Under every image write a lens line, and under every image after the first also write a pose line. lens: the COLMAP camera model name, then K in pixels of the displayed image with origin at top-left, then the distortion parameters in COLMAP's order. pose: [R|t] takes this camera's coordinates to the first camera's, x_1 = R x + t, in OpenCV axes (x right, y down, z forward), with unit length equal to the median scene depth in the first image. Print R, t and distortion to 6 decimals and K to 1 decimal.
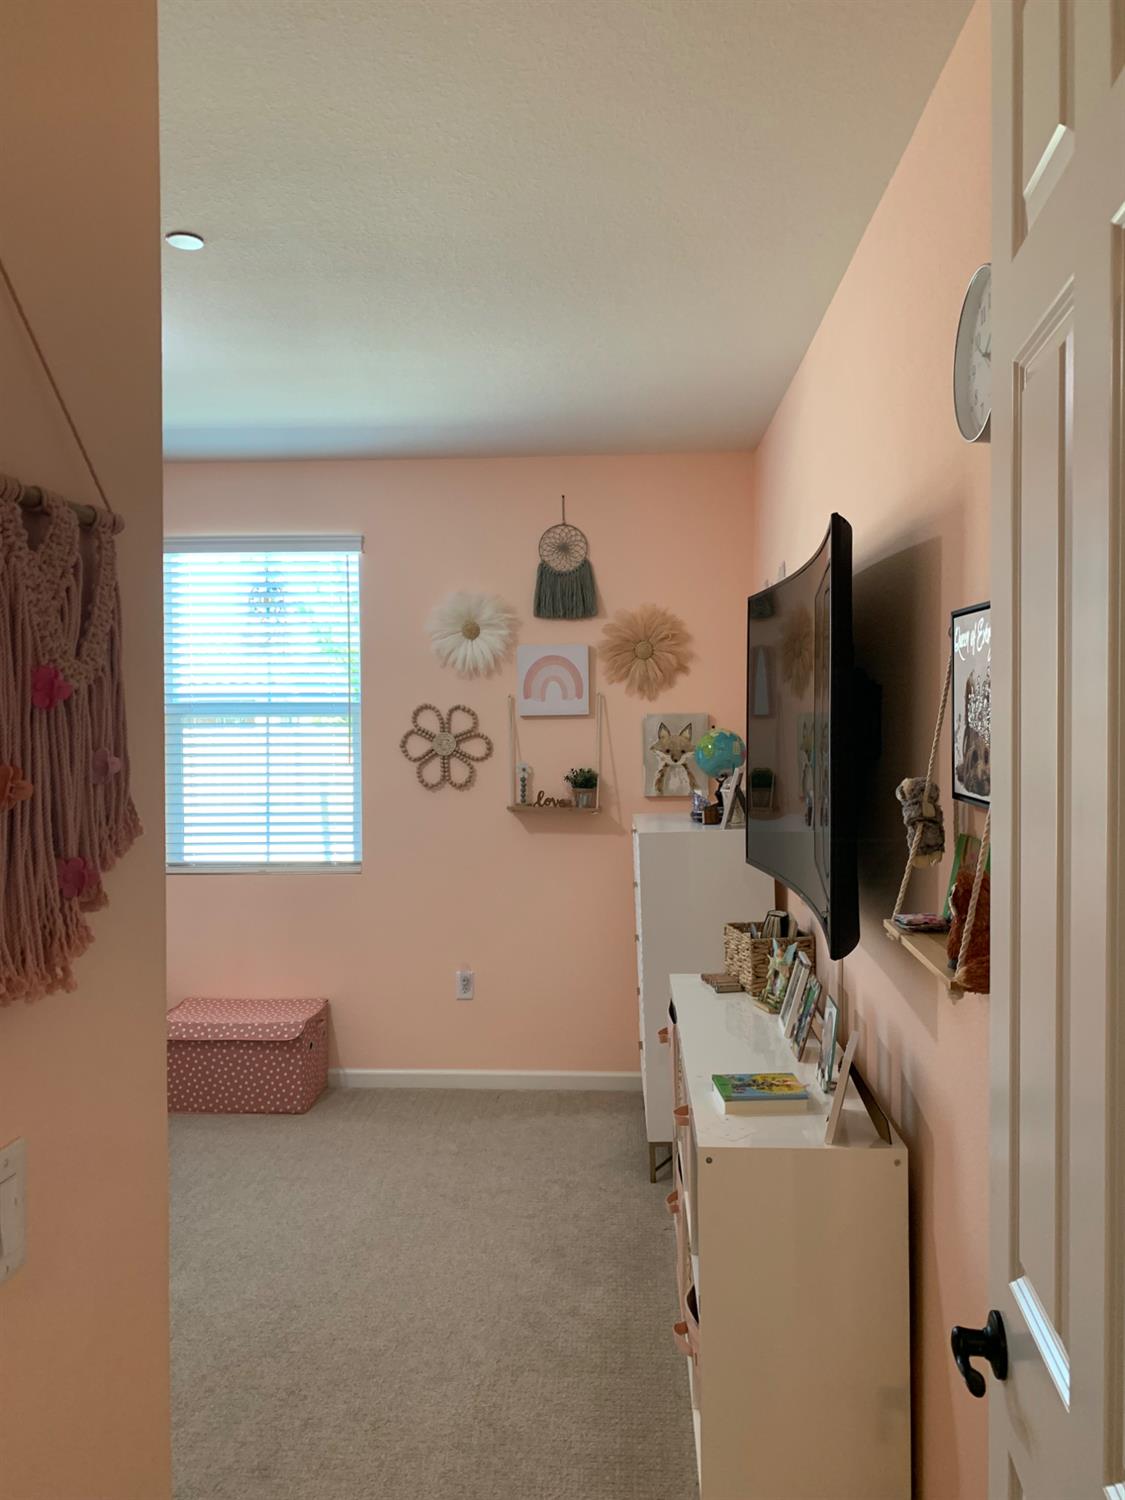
lens RADIAL K [[1147.9, 0, 557.7], [0, 1147.9, 757.9], [0, 0, 1]] dist [0.045368, -0.061611]
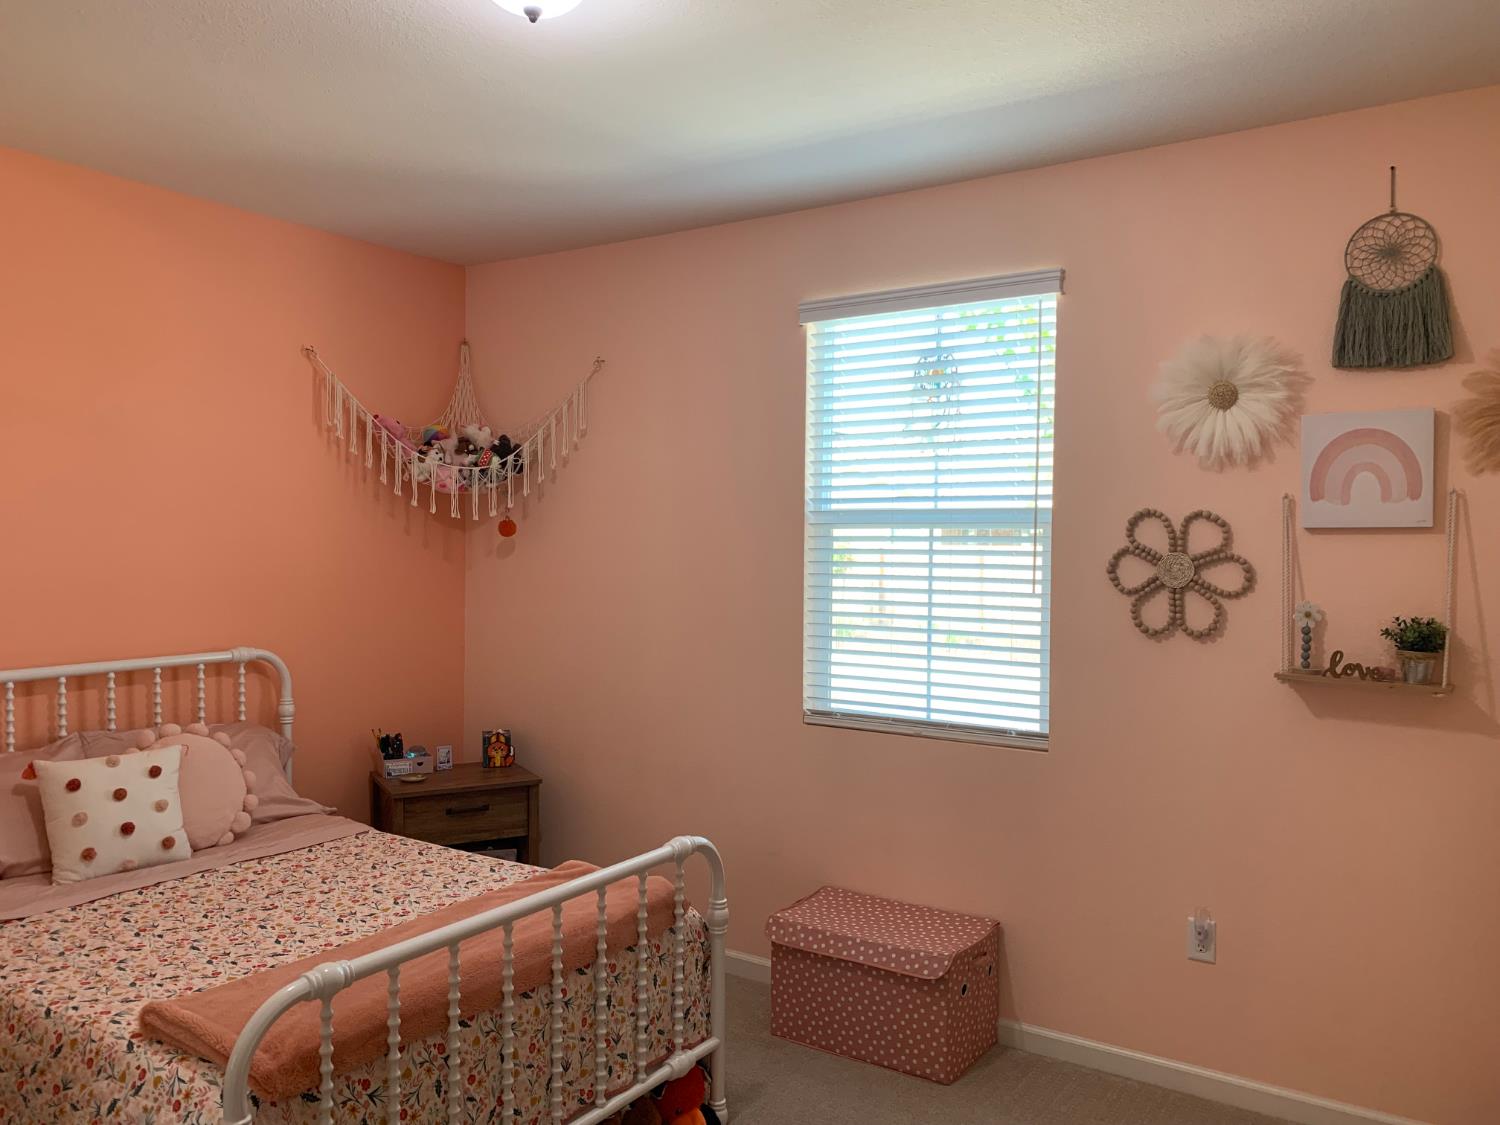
lens RADIAL K [[1147.9, 0, 745.5], [0, 1147.9, 563.5], [0, 0, 1]] dist [0.045368, -0.061611]
pose [[0.859400, 0.021692, -0.510844, 0.027783], [-0.025344, 0.999679, -0.000187, -0.009570], [0.510676, 0.013108, 0.859674, 0.303403]]
